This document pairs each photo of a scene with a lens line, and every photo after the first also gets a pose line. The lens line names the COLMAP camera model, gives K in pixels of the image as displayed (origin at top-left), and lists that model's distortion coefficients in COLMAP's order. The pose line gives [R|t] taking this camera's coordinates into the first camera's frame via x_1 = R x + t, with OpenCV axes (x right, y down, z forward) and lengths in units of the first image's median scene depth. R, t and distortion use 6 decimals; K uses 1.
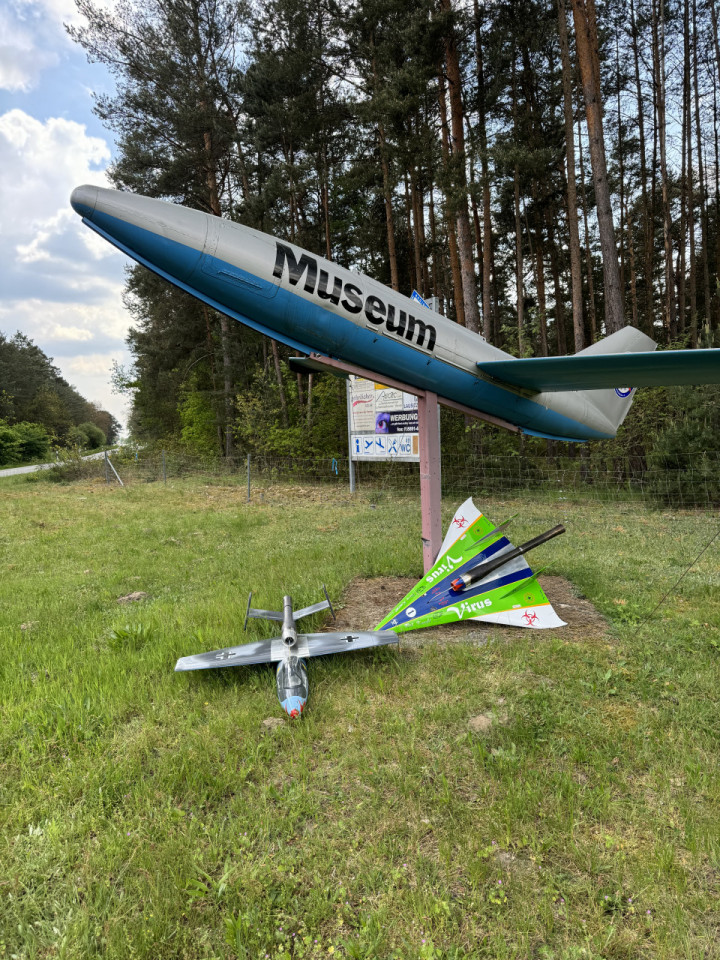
lens RADIAL K [[686.1, 0, 360.0], [0, 686.1, 480.0], [0, 0, 1]] dist [0.058211, -0.064121]
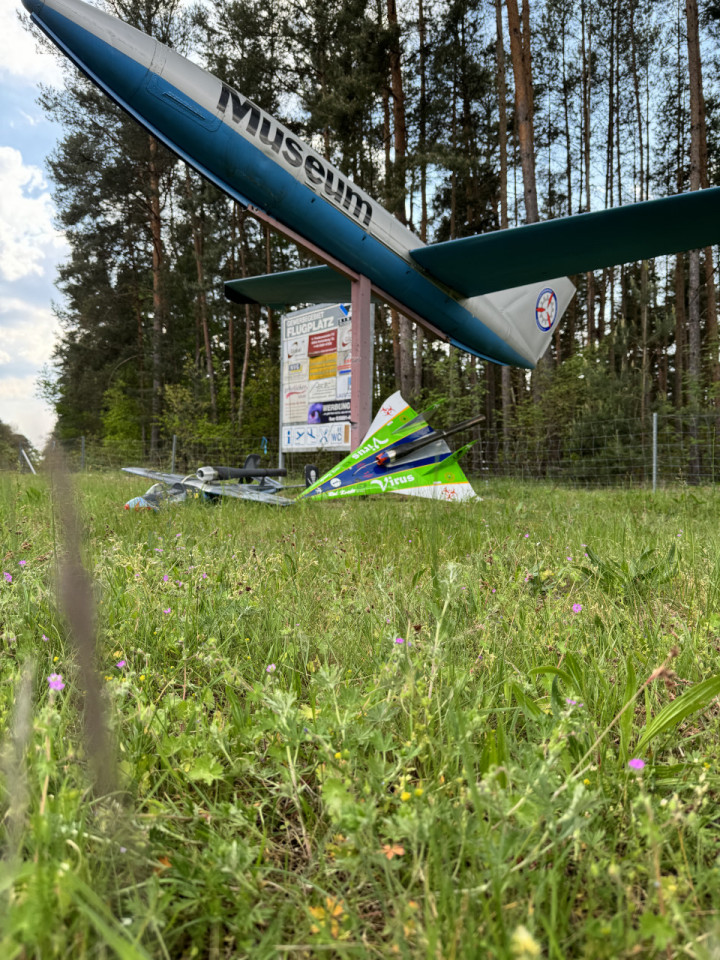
lens RADIAL K [[691.3, 0, 366.5], [0, 691.3, 480.4], [0, 0, 1]] dist [0.055681, -0.060164]
pose [[0.992647, 0.052321, 0.109155, 0.003630], [-0.044590, 0.996400, -0.072104, 0.113824], [-0.112535, 0.066706, 0.991406, -0.005613]]
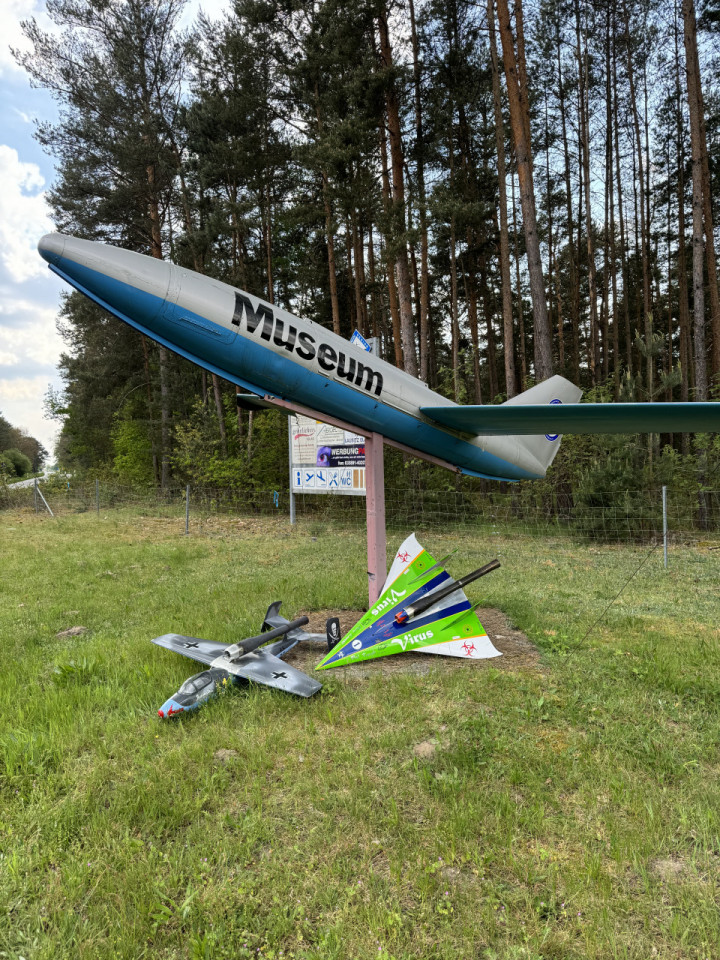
lens RADIAL K [[686.4, 0, 360.0], [0, 686.4, 480.0], [0, 0, 1]] dist [0.069389, -0.077448]
pose [[0.995653, 0.013652, 0.092135, -0.008948], [-0.009478, 0.998916, -0.045584, -0.003652], [-0.092657, 0.044512, 0.994703, -0.020979]]
